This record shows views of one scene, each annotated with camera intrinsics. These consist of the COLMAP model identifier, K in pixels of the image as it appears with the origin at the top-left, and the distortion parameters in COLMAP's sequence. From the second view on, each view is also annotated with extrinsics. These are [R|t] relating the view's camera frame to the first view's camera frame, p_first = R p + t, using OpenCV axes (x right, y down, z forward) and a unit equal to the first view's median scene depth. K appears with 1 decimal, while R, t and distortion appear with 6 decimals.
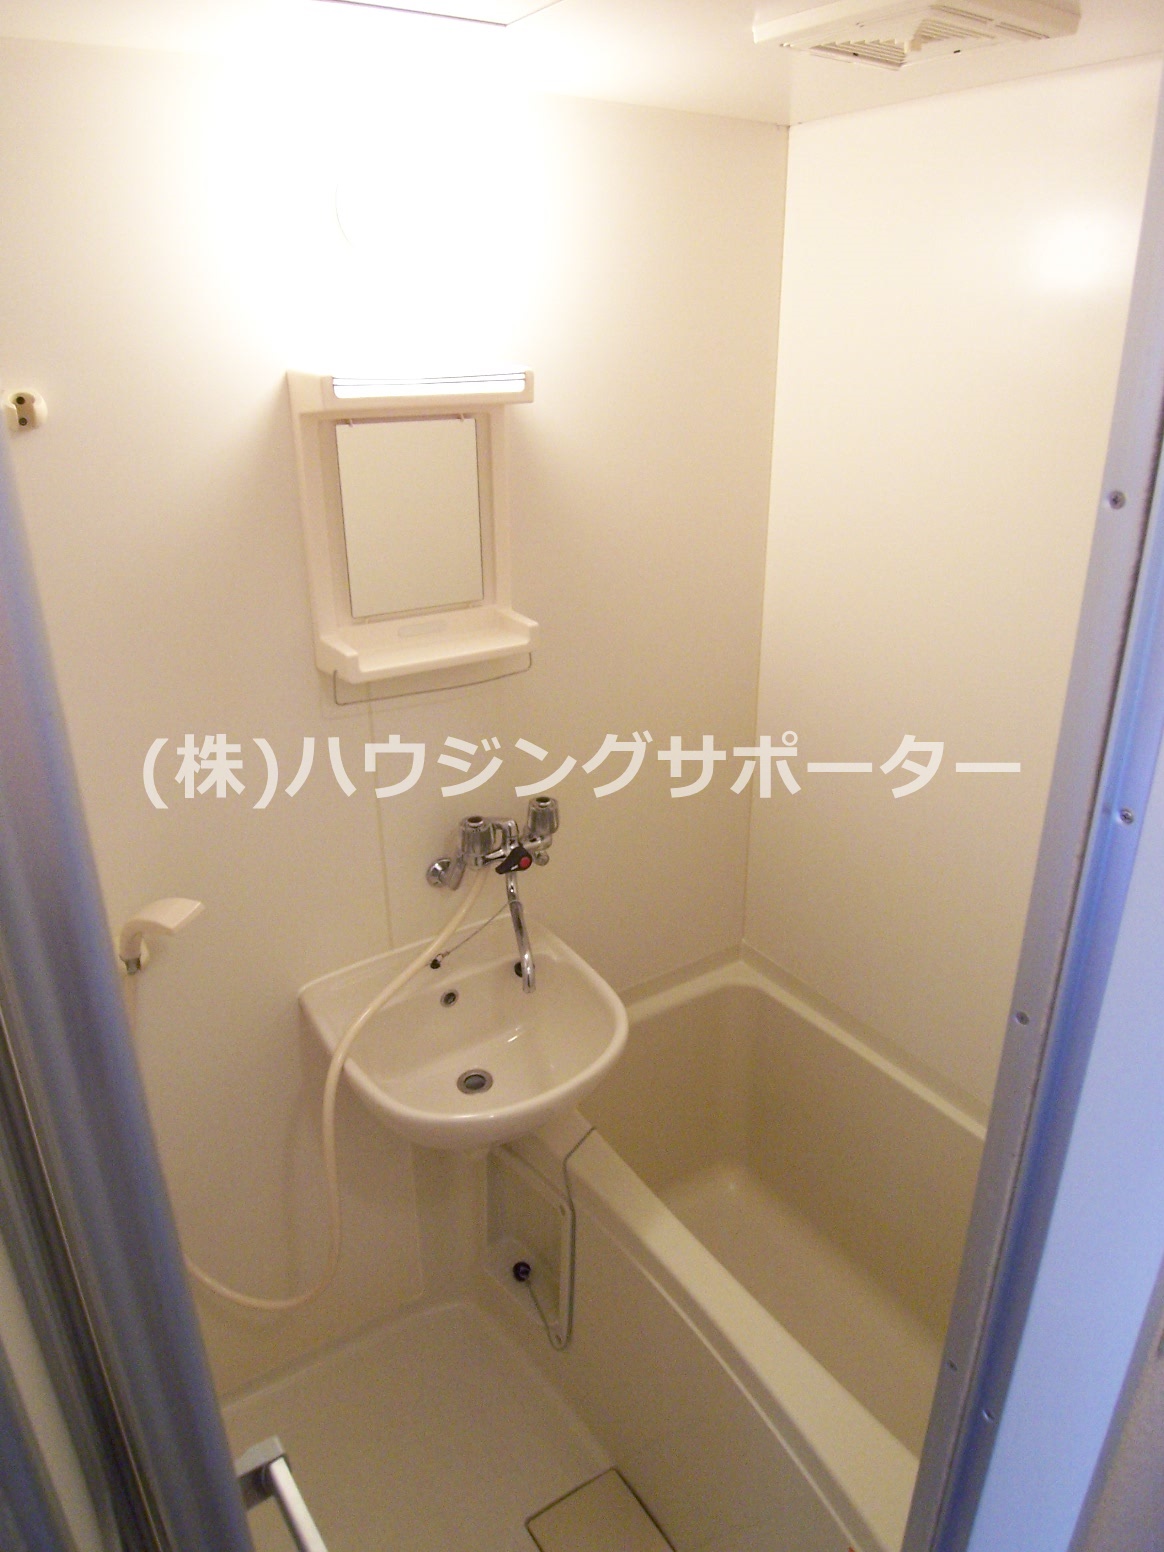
lens RADIAL K [[1047.1, 0, 587.2], [0, 1047.1, 775.7], [0, 0, 1]] dist [-0.027428, -0.024349]
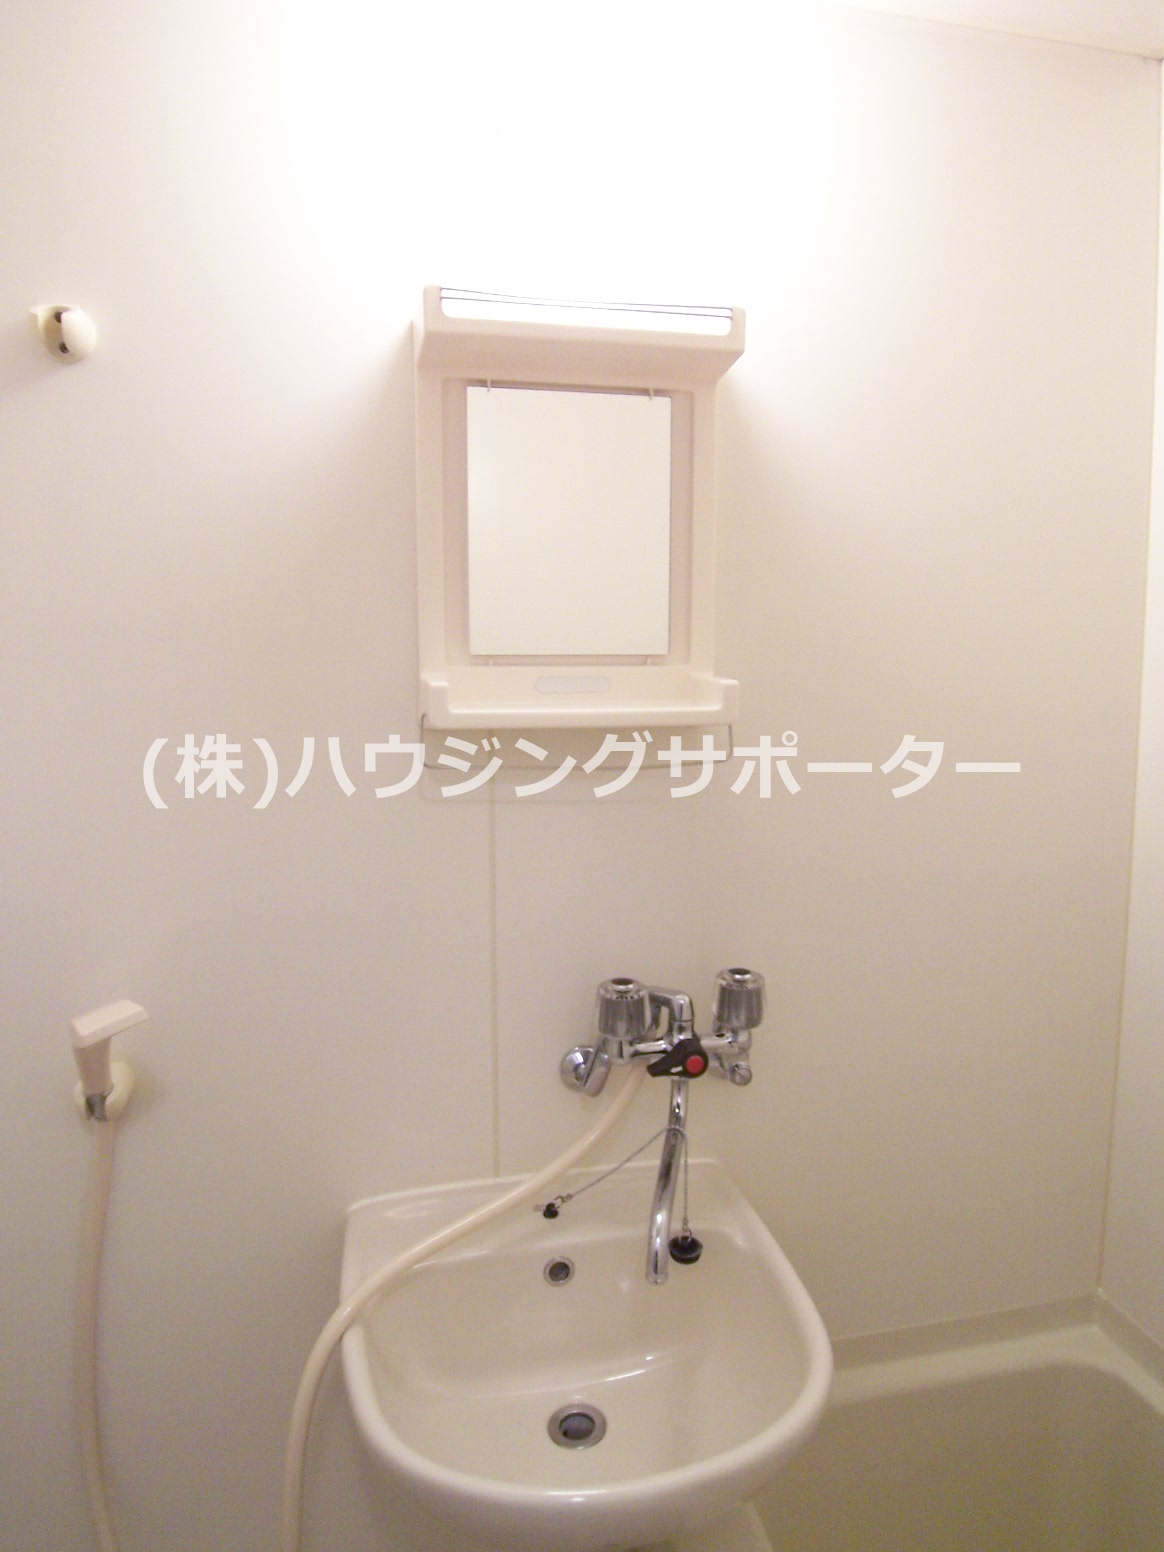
lens RADIAL K [[1047.1, 0, 577.3], [0, 1047.1, 770.9], [0, 0, 1]] dist [-0.027428, -0.024349]
pose [[0.928820, 0.046981, -0.367541, 0.095077], [-0.146388, 0.957762, -0.247514, 0.078958], [0.340388, 0.283699, 0.896466, 0.363663]]
